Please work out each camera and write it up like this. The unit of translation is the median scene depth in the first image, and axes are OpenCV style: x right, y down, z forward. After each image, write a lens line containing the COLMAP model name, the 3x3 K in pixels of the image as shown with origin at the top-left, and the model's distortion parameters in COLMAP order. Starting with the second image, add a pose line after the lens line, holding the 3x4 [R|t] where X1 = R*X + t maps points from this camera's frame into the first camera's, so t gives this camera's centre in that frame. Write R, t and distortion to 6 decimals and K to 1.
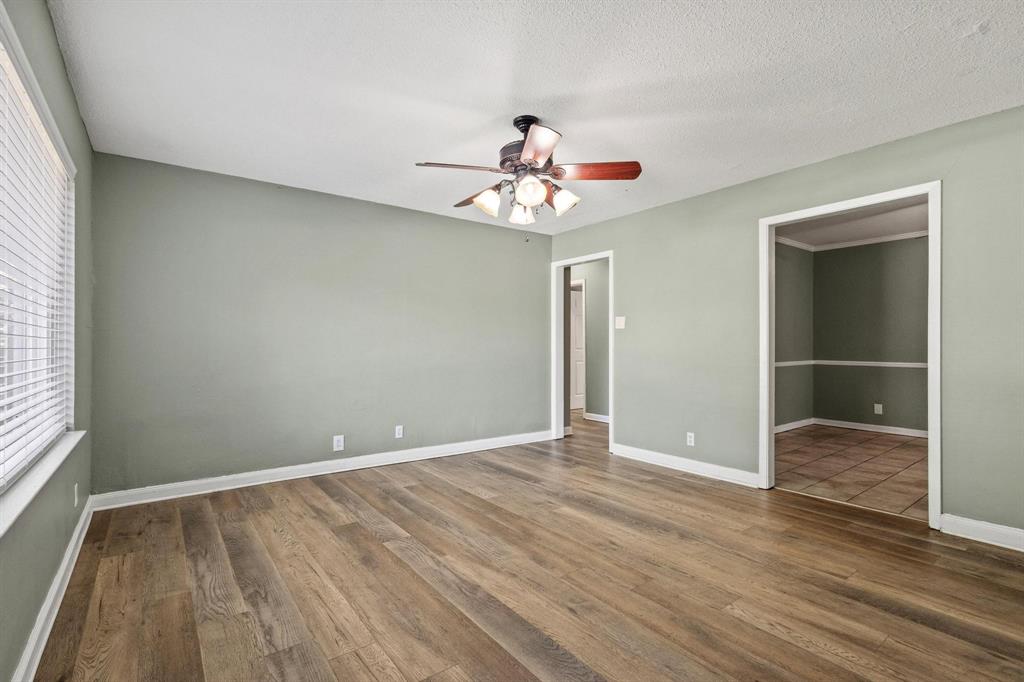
lens RADIAL K [[471.0, 0, 505.1], [0, 471.0, 349.2], [0, 0, 1]] dist [0.006848, 0.000183]
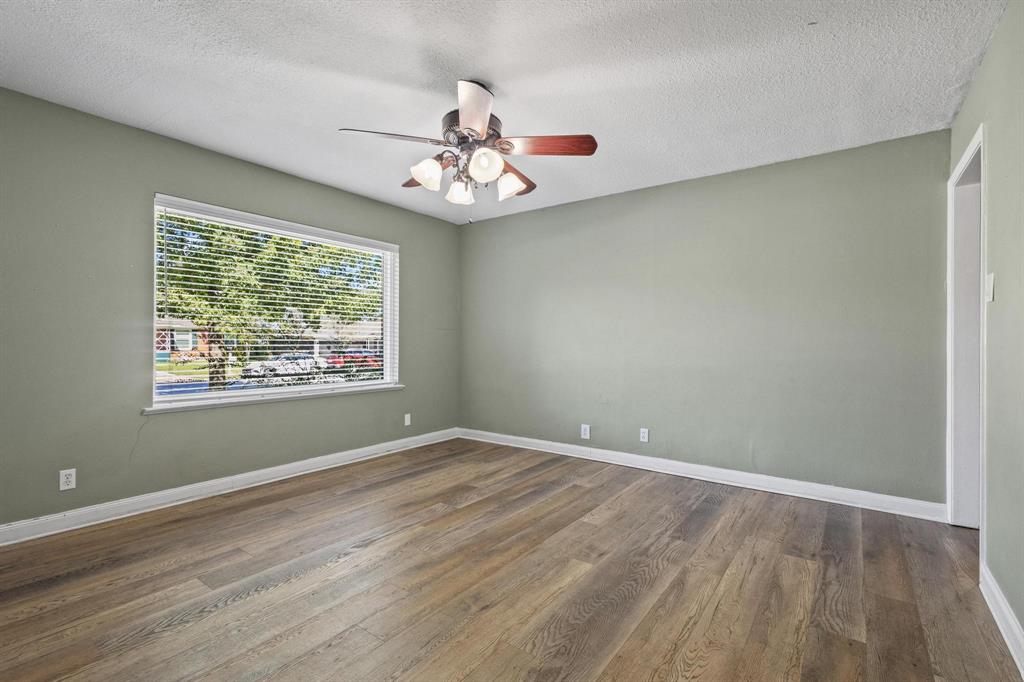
lens RADIAL K [[471.0, 0, 508.4], [0, 471.0, 335.1], [0, 0, 1]] dist [0.006848, 0.000183]
pose [[0.287548, -0.014031, -0.957663, 0.712249], [-0.011812, 0.999765, -0.018194, 0.008556], [0.957693, 0.016543, 0.287315, 0.629277]]
